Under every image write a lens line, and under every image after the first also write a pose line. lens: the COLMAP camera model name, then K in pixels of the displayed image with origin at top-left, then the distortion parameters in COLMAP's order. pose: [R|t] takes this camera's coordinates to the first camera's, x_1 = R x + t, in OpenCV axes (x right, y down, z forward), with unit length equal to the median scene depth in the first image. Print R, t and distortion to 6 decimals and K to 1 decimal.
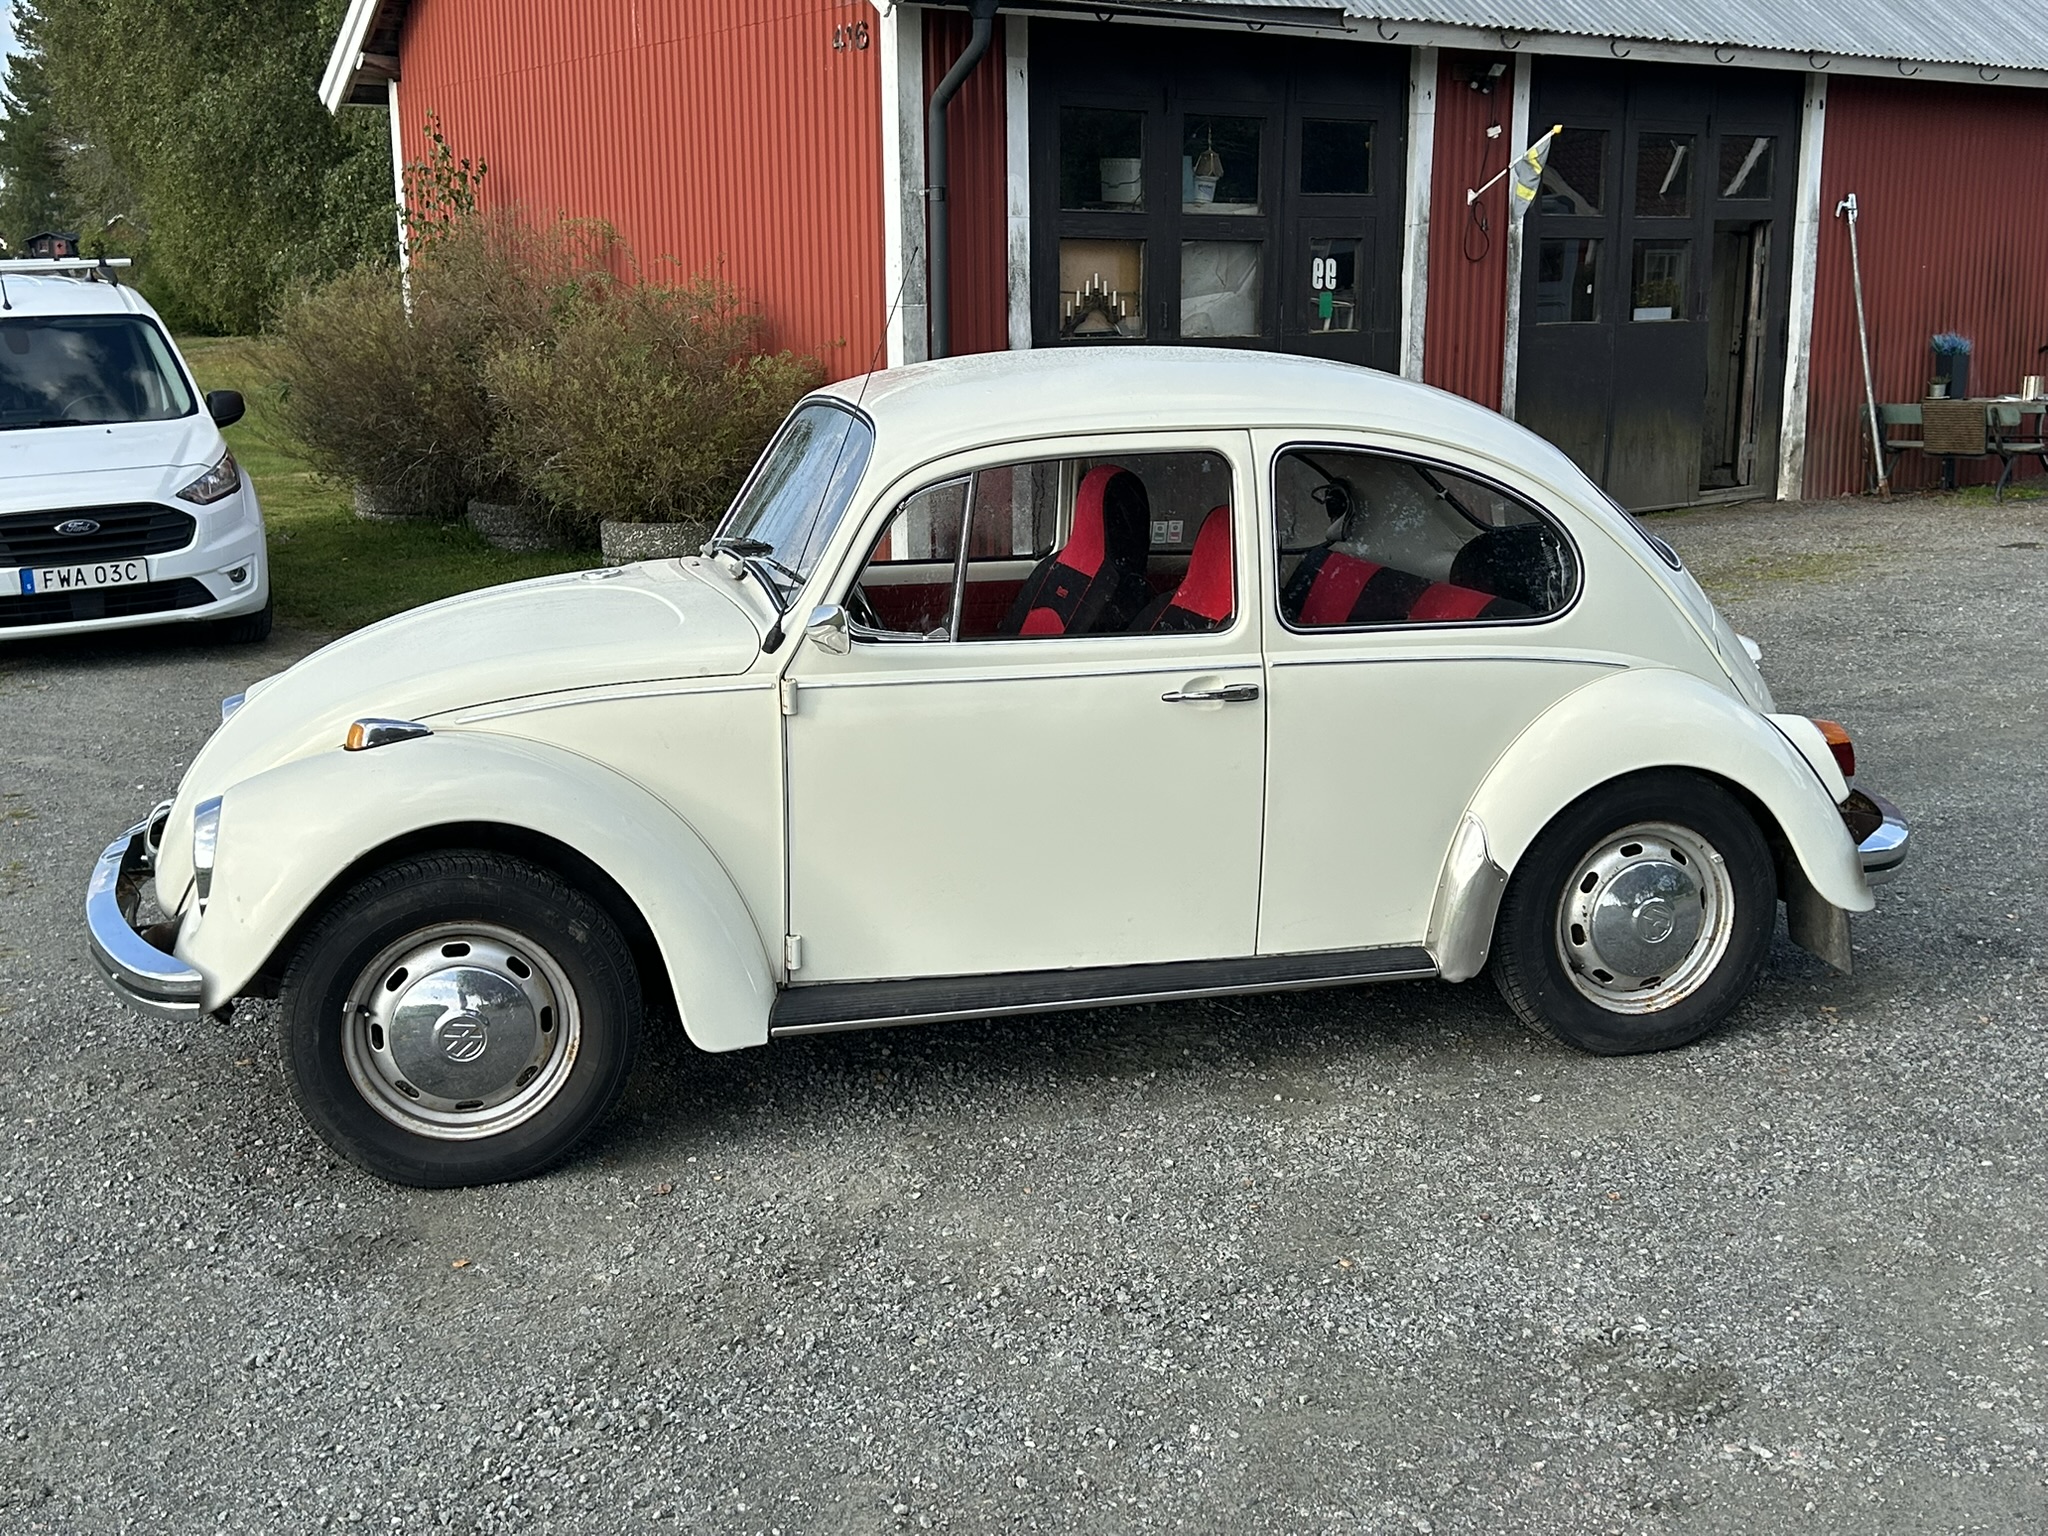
lens RADIAL K [[2256.0, 0, 1030.2], [0, 2256.0, 771.1], [0, 0, 1]] dist [0.071908, 0.000000]
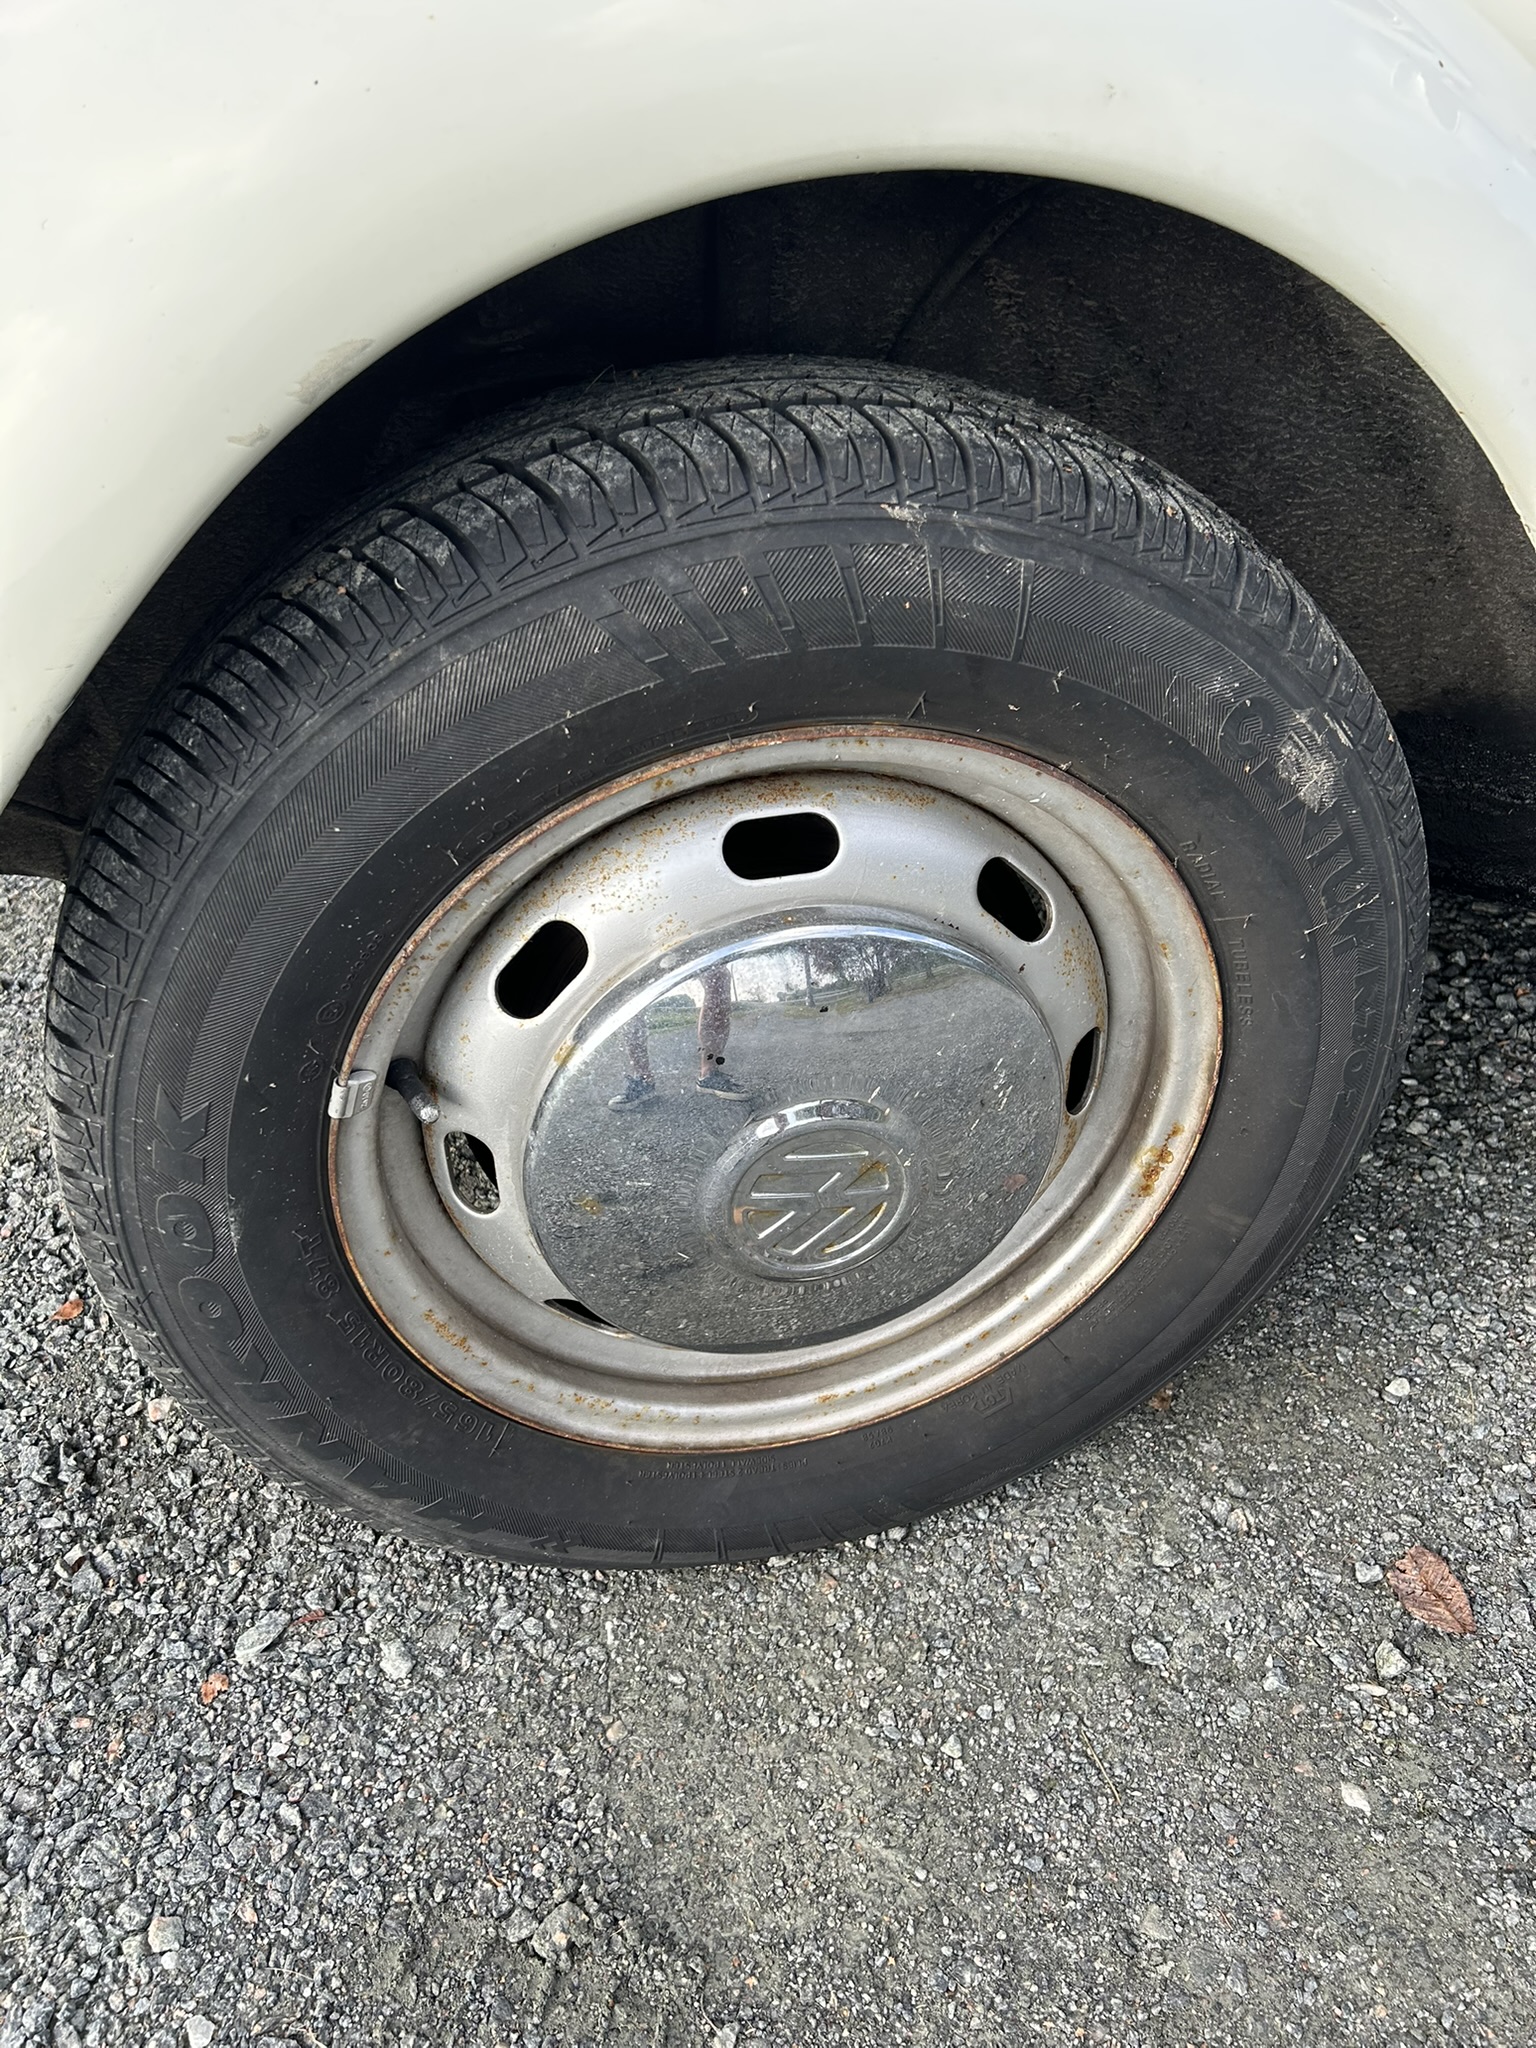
lens RADIAL K [[1541.8, 0, 760.1], [0, 1541.8, 1040.1], [0, 0, 1]] dist [0.042417, -0.049282]
pose [[0.999918, 0.006442, -0.011088, -0.217769], [-0.001496, 0.917344, 0.398092, 0.029945], [0.012736, -0.398042, 0.917279, 0.729118]]
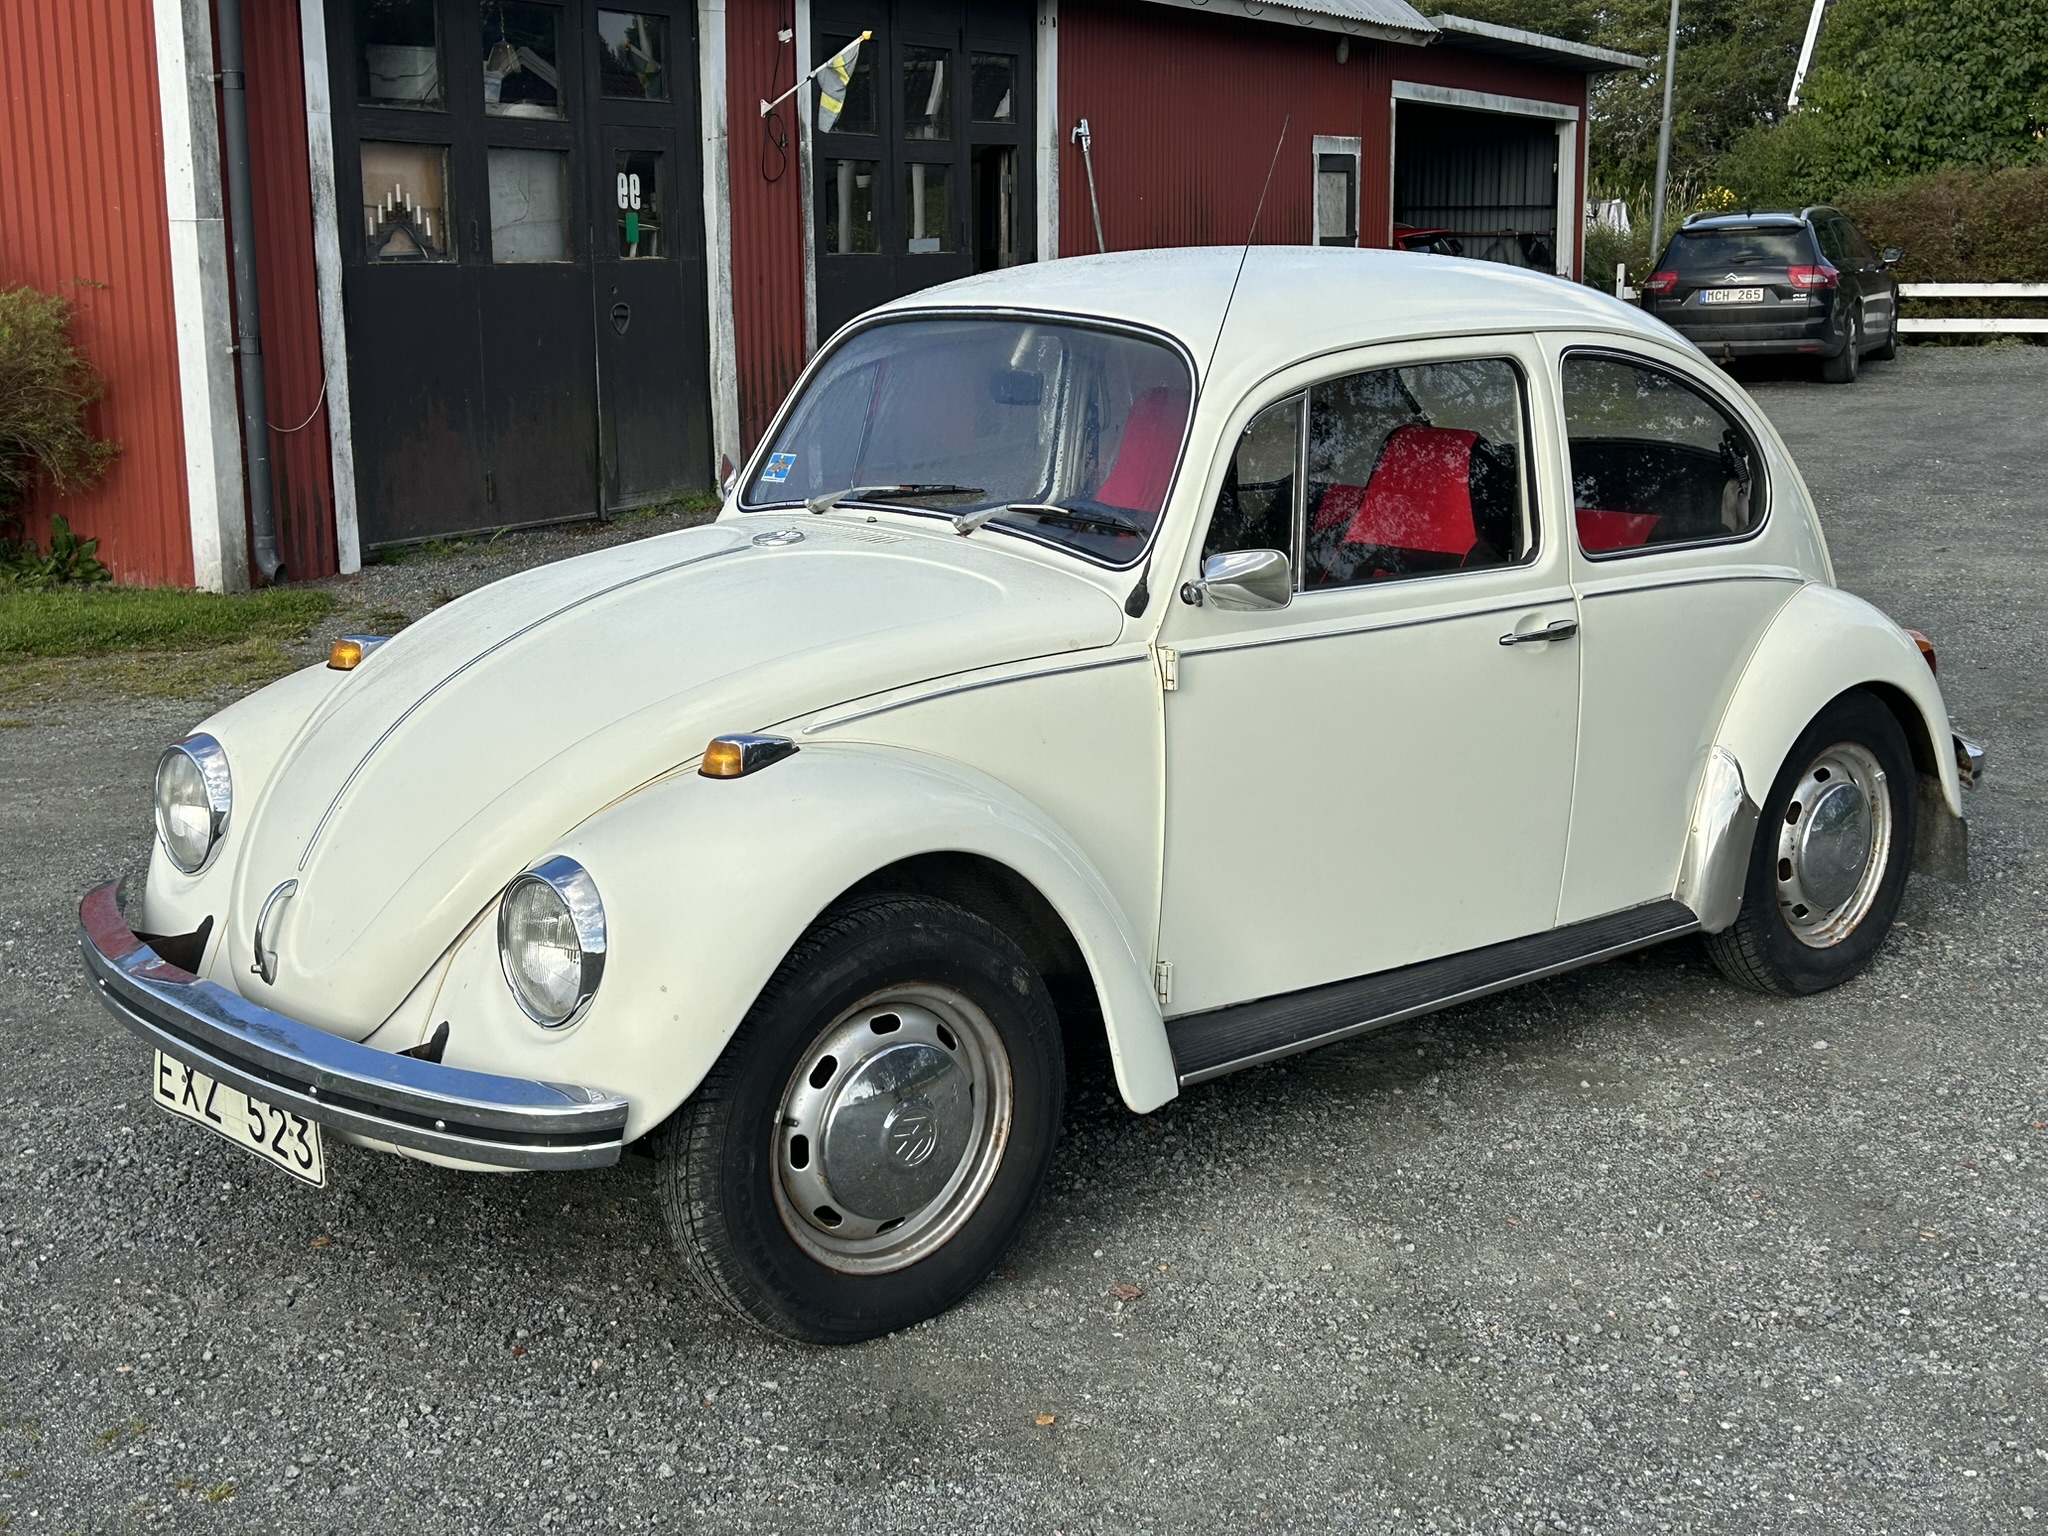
lens RADIAL K [[2574.3, 0, 1030.7], [0, 2574.3, 755.9], [0, 0, 1]] dist [0.066494, 0.000000]
pose [[0.899633, -0.084460, 0.428401, -0.493176], [0.087703, 0.996072, 0.012204, -0.015220], [-0.427749, 0.026593, 0.903506, 0.163401]]
